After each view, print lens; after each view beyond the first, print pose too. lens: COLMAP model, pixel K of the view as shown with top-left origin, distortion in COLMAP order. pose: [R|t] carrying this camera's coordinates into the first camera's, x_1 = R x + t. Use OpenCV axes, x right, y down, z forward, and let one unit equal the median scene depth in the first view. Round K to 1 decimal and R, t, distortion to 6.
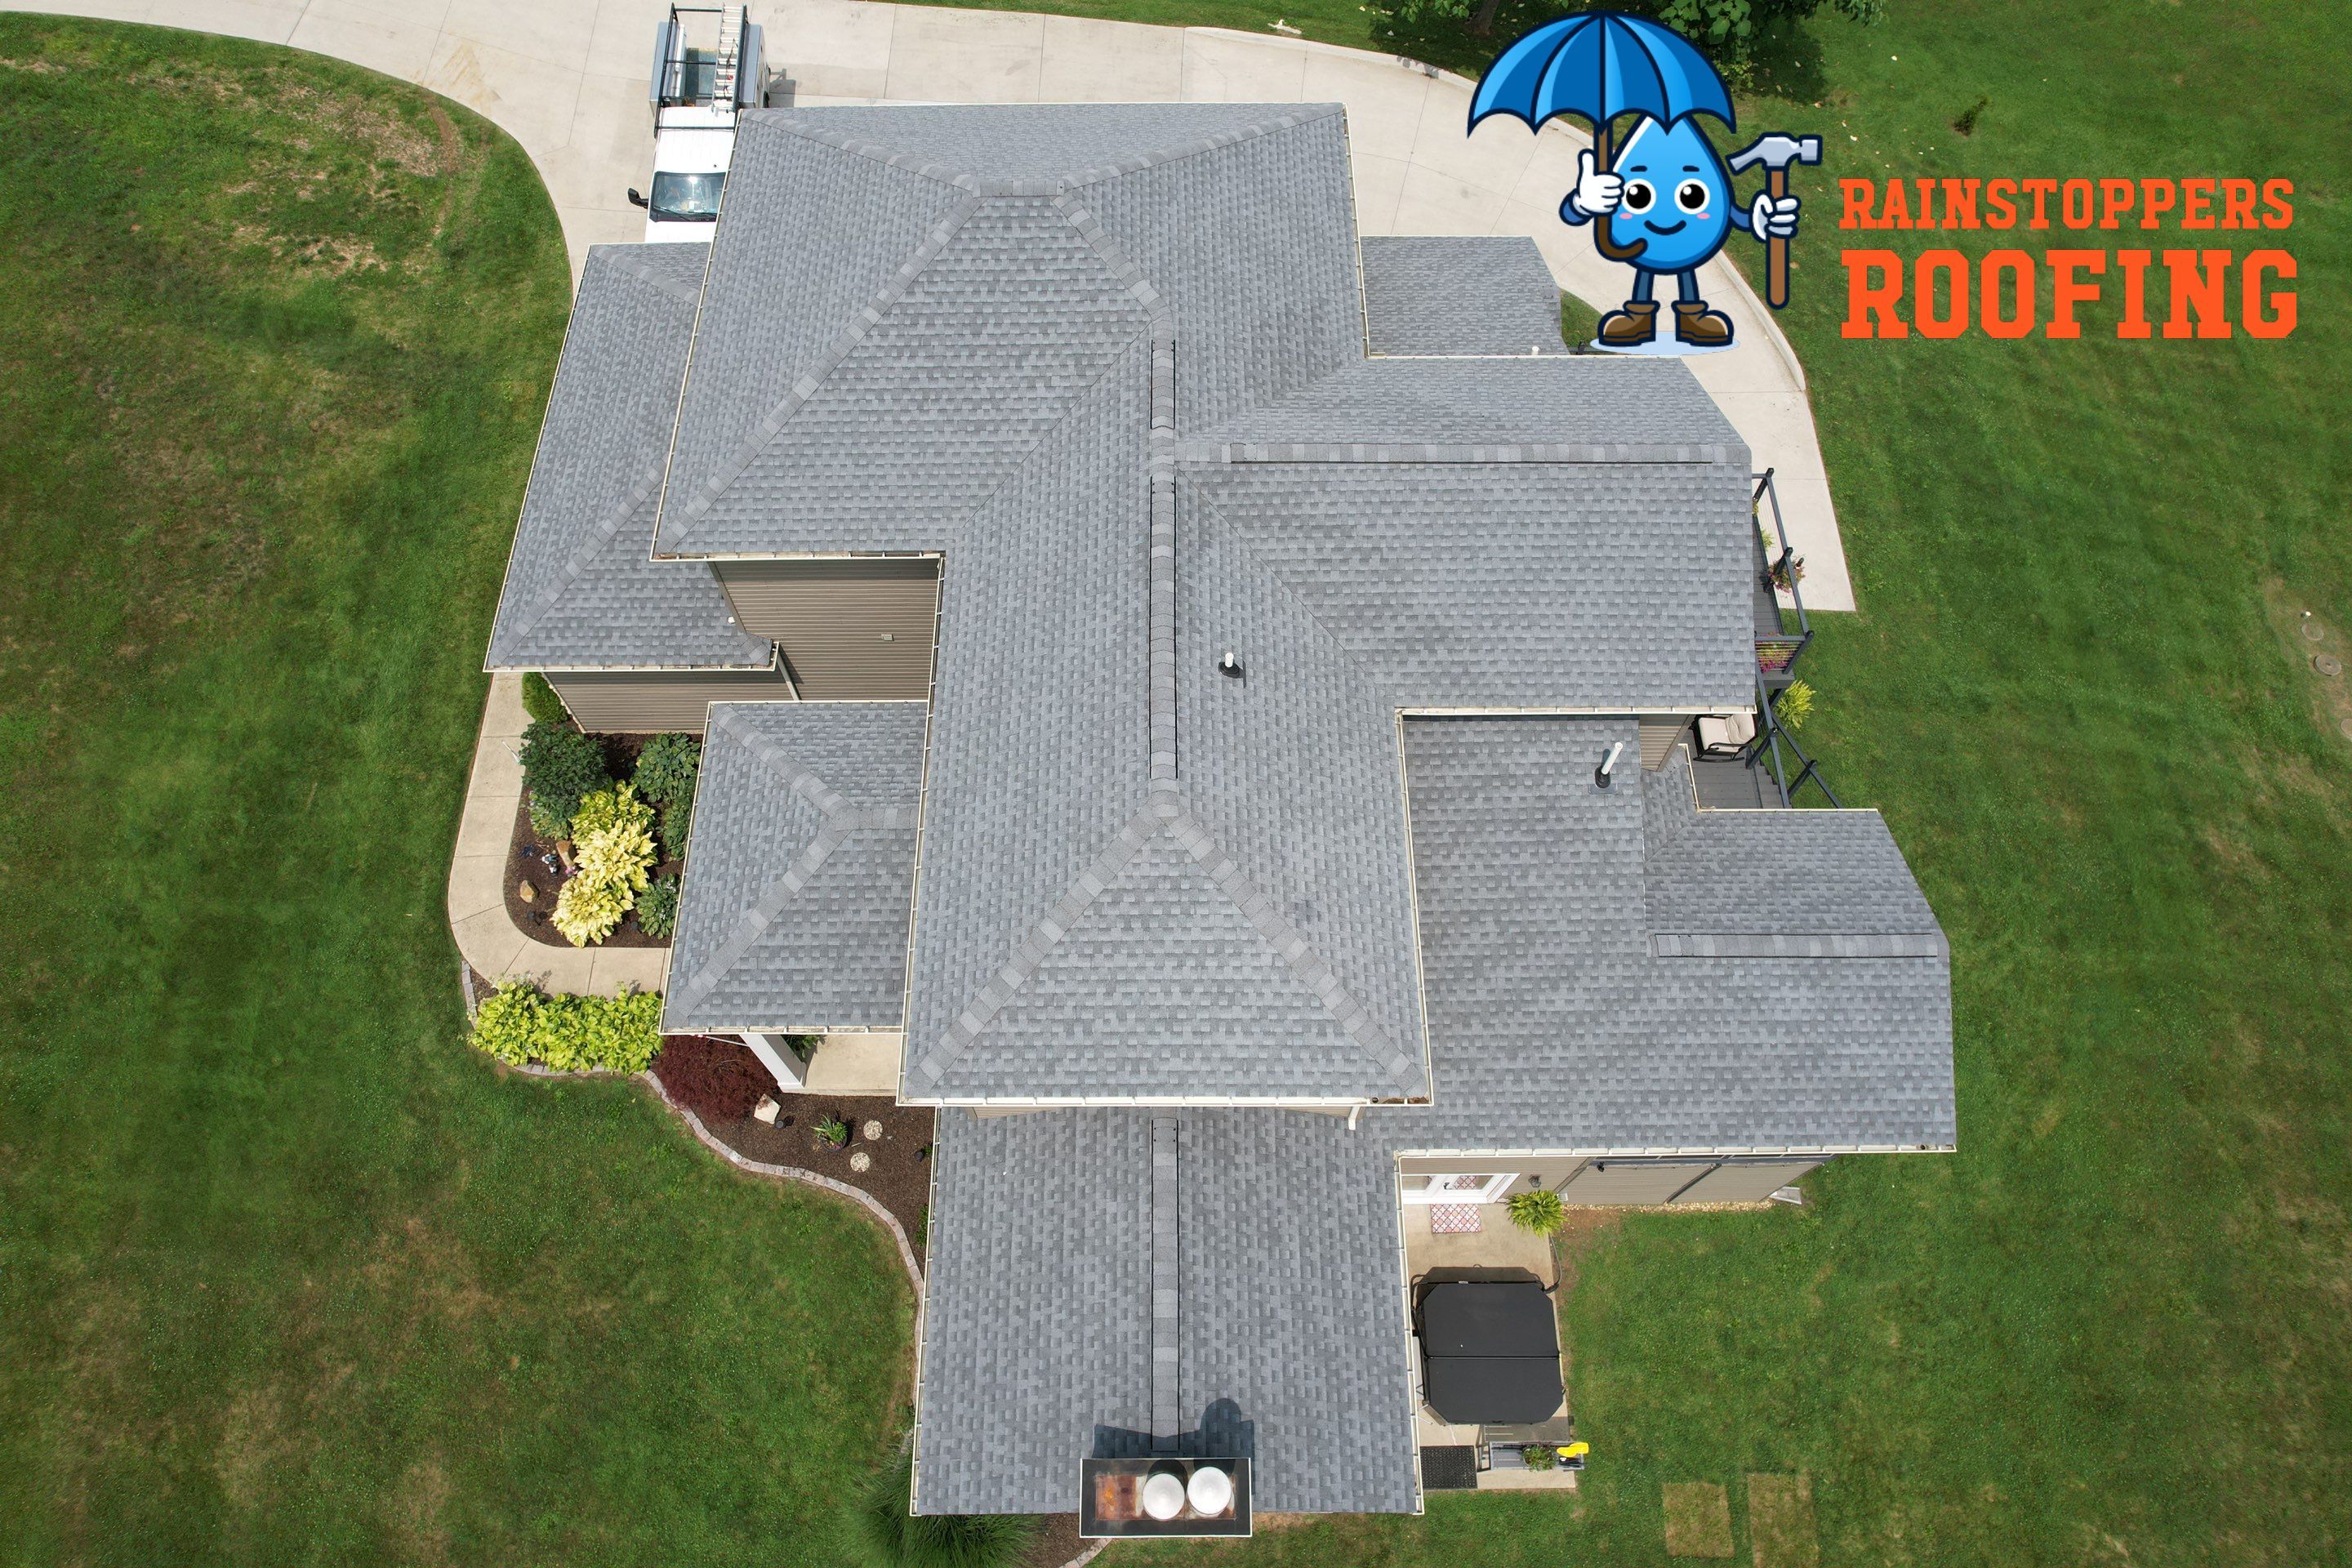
lens RADIAL K [[1502.4, 0, 1171.2], [0, 1502.4, 793.1], [0, 0, 1]] dist [-0.081665, 0.072966]
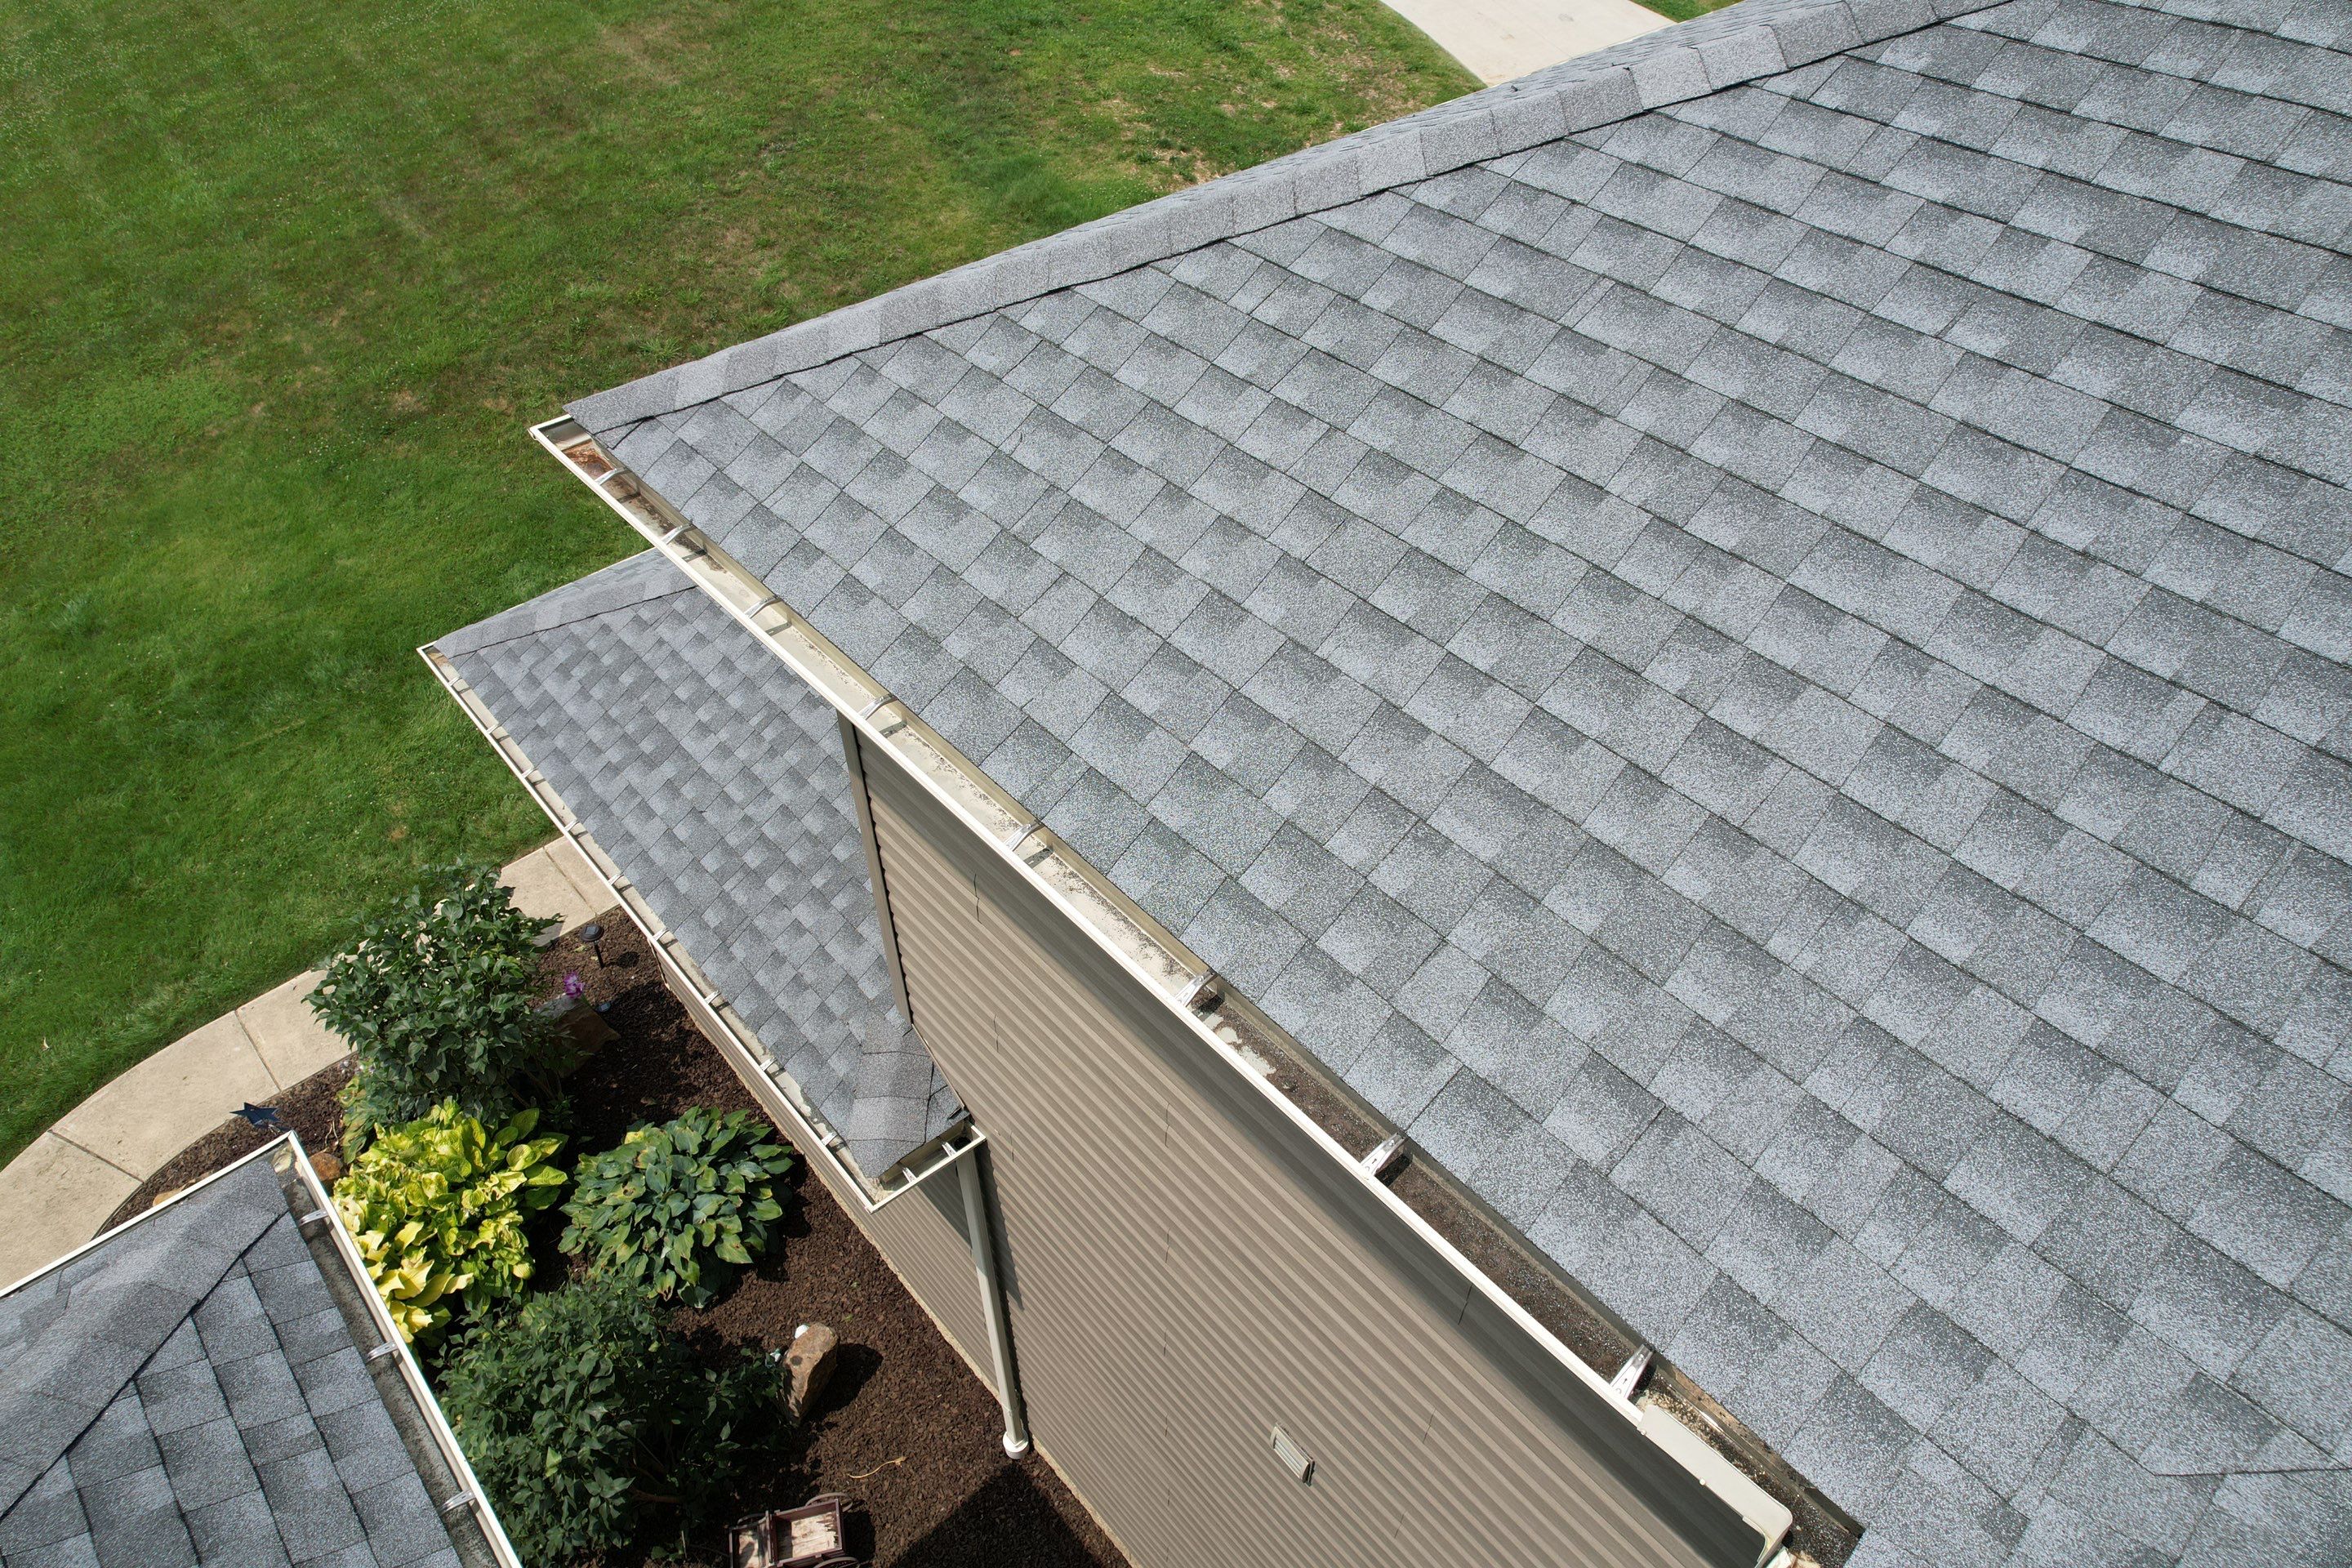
lens RADIAL K [[1502.4, 0, 1173.0], [0, 1502.4, 791.4], [0, 0, 1]] dist [-0.081665, 0.072966]
pose [[0.657136, 0.520320, -0.545380, -0.136052], [-0.671675, 0.732575, -0.110398, -0.139098], [0.342089, 0.438864, 0.830887, 0.782791]]
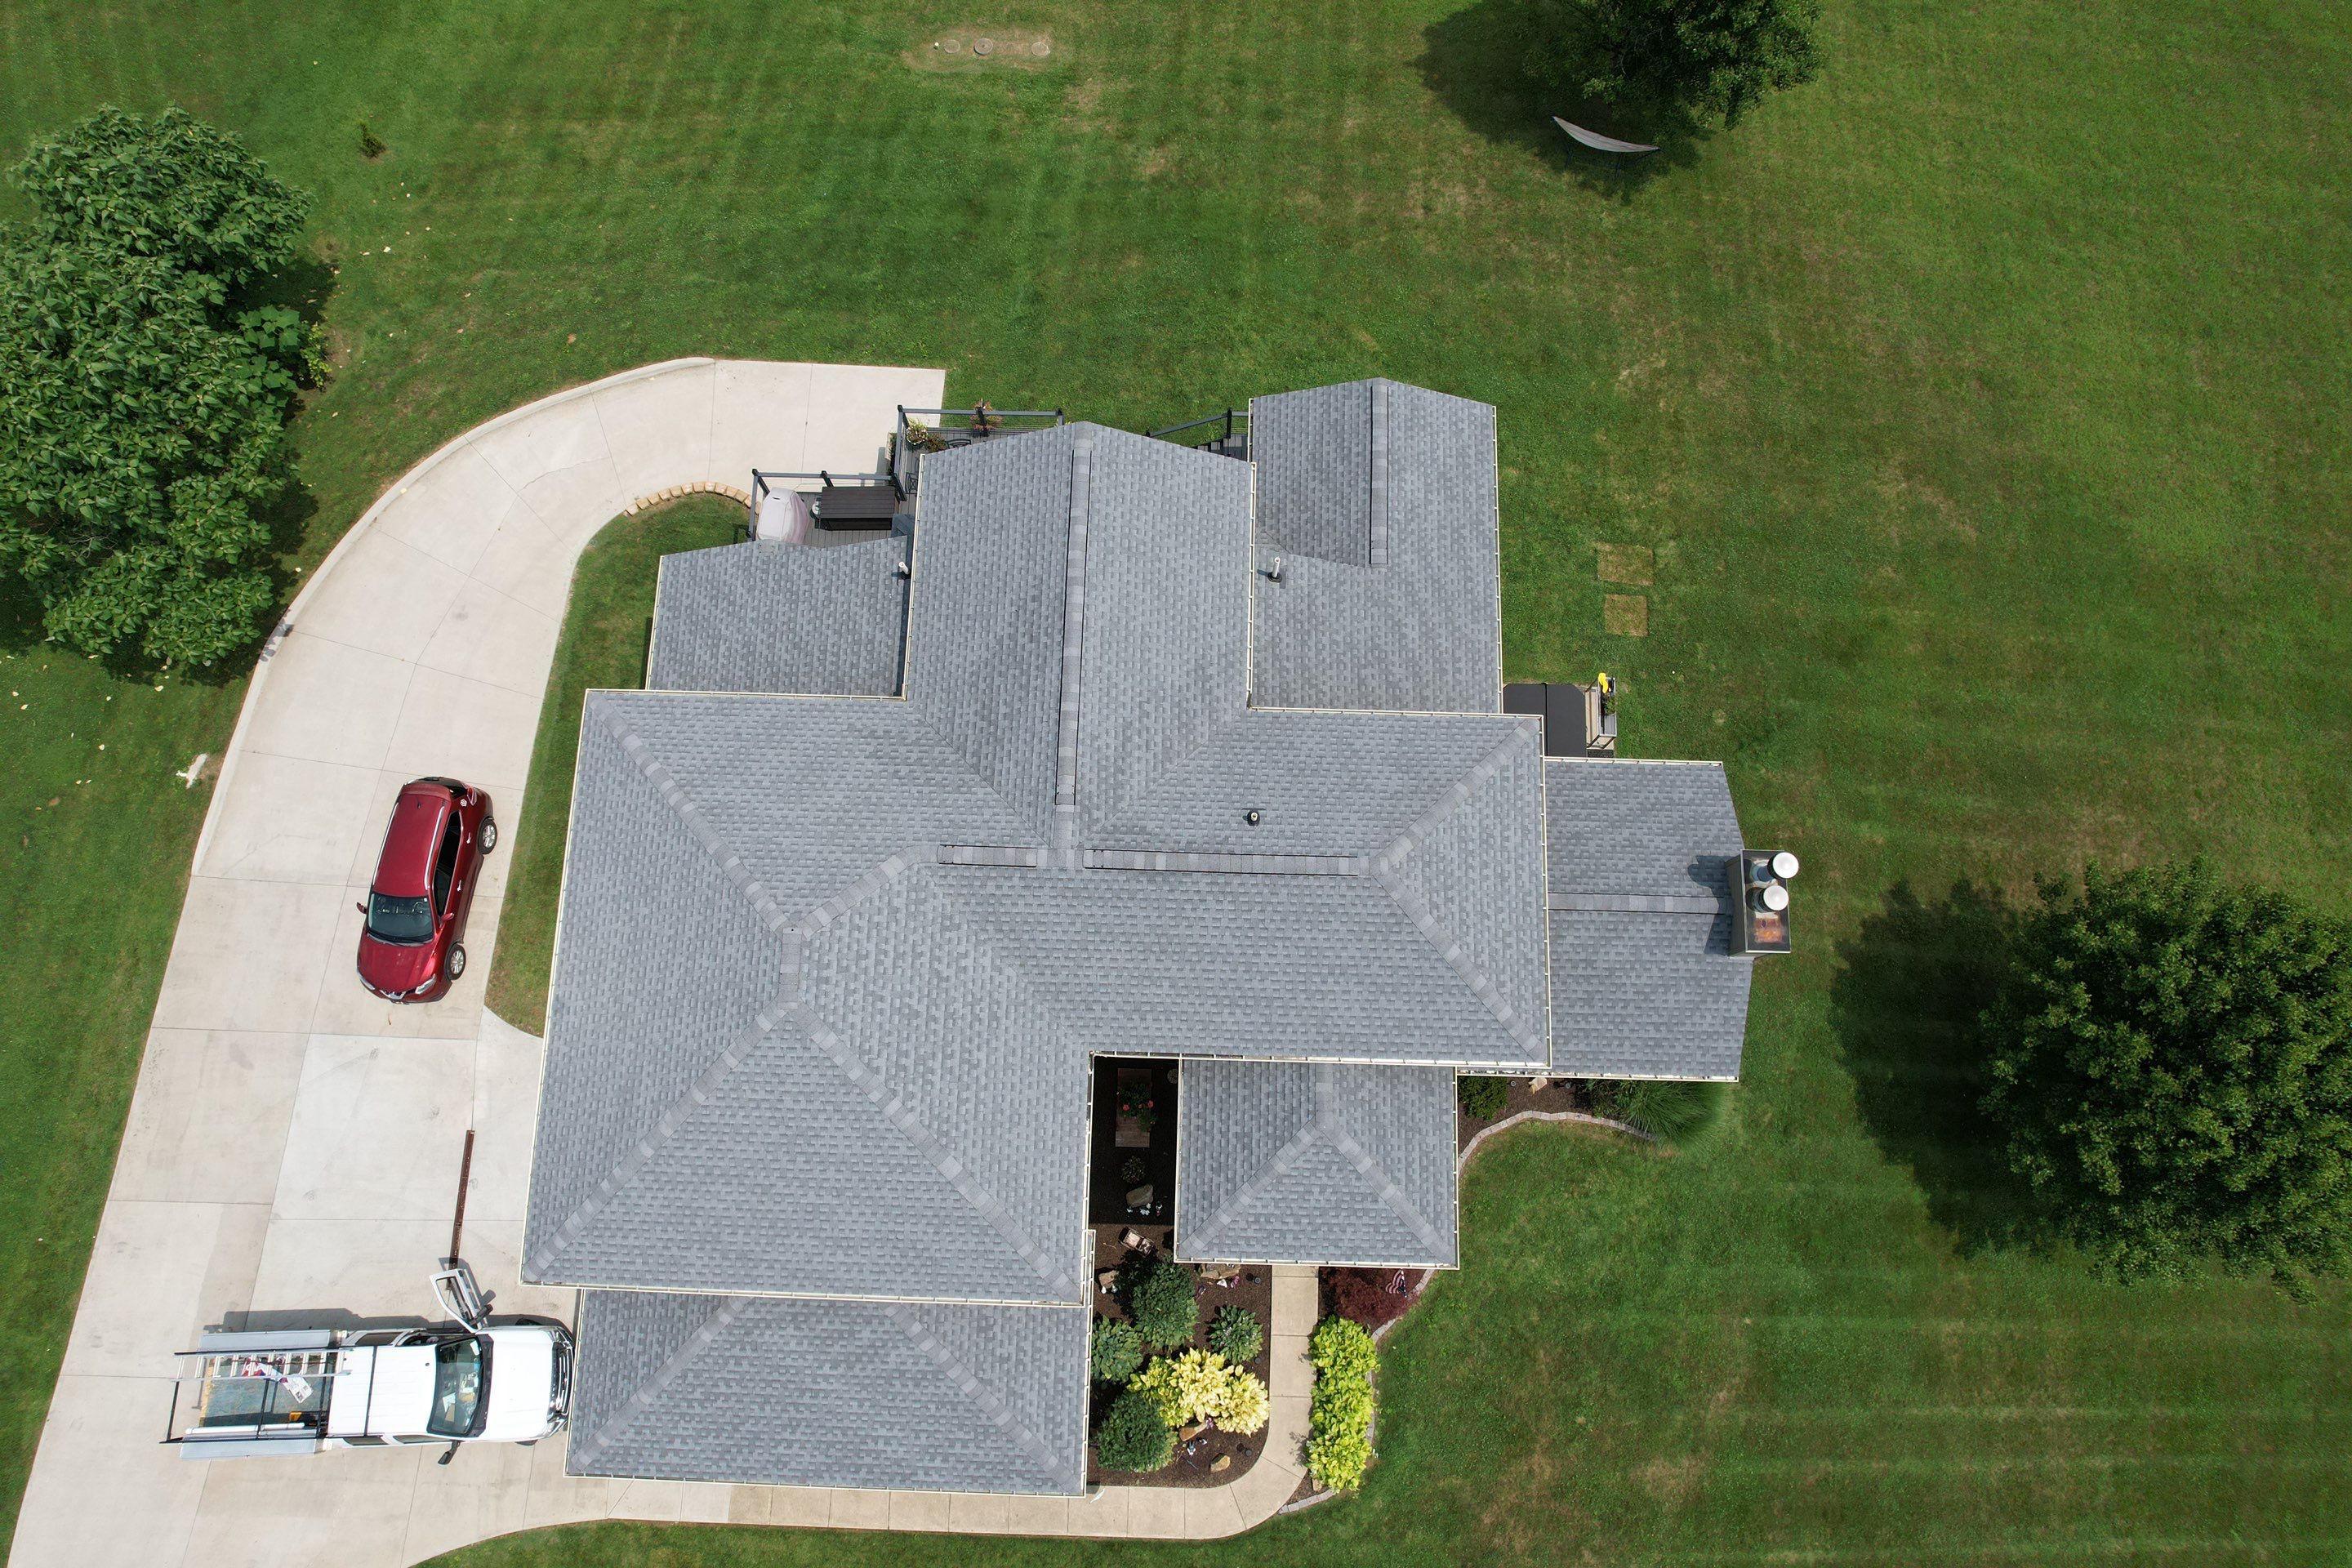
lens RADIAL K [[1502.4, 0, 1171.2], [0, 1502.4, 792.9], [0, 0, 1]] dist [-0.081665, 0.072966]
pose [[0.032723, -0.973253, 0.227395, -0.196029], [0.889687, 0.132031, 0.437064, -0.587423], [-0.455397, 0.188009, 0.870210, -0.113326]]
